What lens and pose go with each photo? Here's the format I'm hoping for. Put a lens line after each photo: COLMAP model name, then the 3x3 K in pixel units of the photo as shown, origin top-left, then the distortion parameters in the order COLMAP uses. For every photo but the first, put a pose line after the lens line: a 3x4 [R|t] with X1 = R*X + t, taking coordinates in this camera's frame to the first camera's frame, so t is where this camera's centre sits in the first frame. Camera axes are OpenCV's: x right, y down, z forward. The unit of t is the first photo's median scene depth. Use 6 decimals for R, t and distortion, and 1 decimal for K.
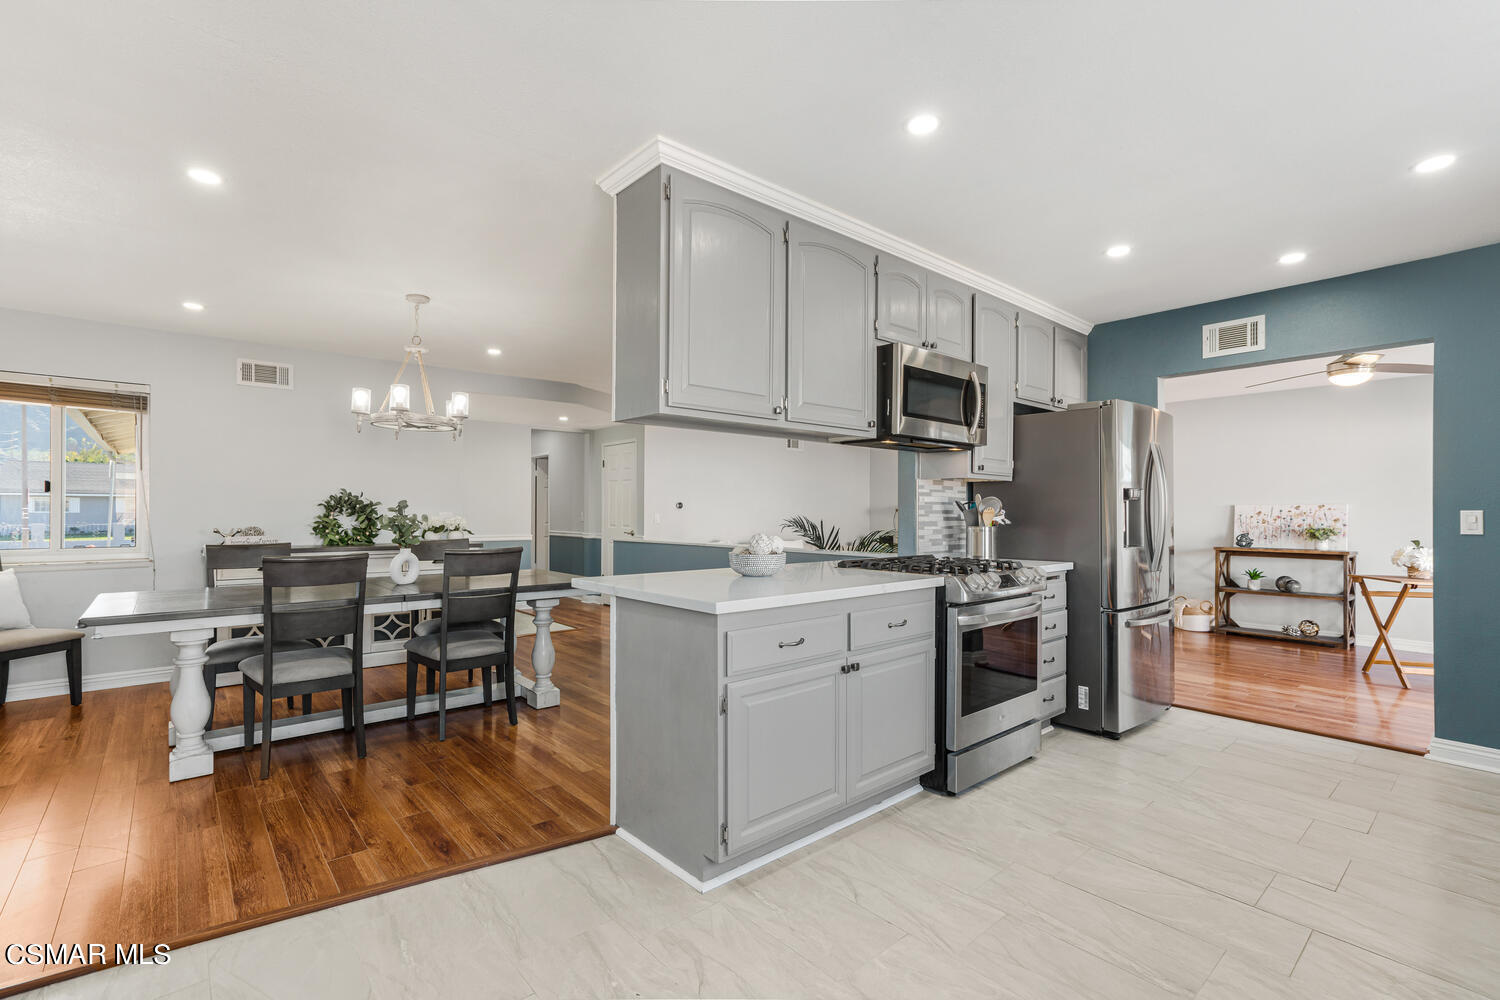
lens RADIAL K [[669.4, 0, 745.0], [0, 669.4, 510.0], [0, 0, 1]] dist [0.022175, 0.000631]
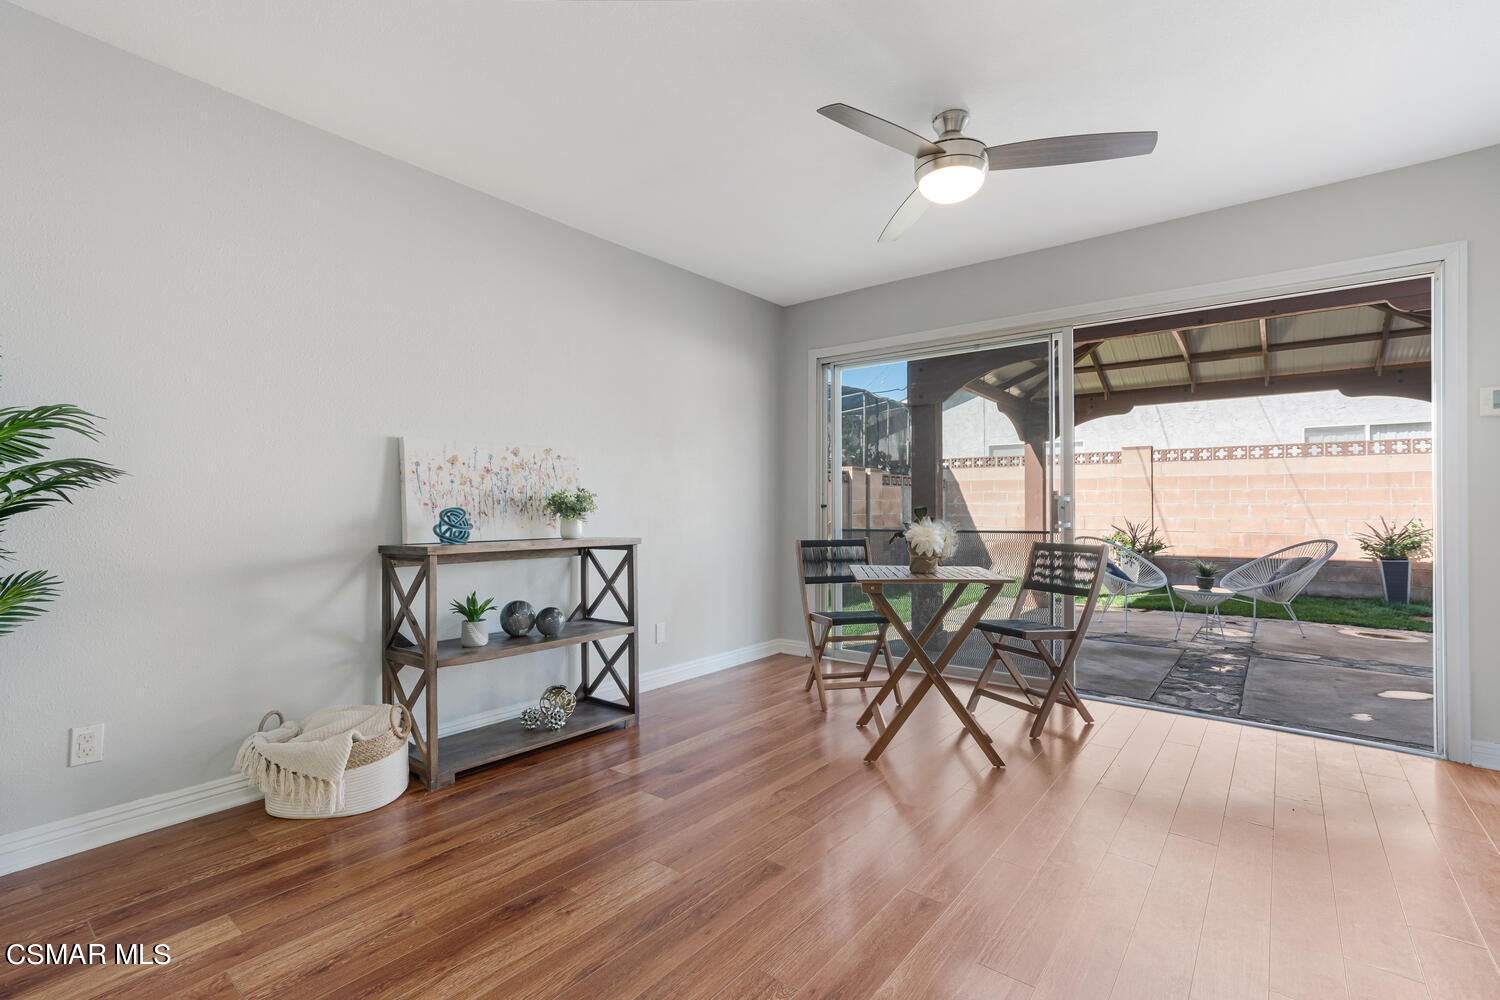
lens RADIAL K [[669.0, 0, 750.0], [0, 669.0, 500.0], [0, 0, 1]] dist [-0.003981, 0.000043]
pose [[-0.178984, 0.014776, 0.983741, 0.420420], [-0.002852, 0.999875, -0.015537, 0.047410], [-0.983848, -0.005587, -0.178919, 1.192029]]
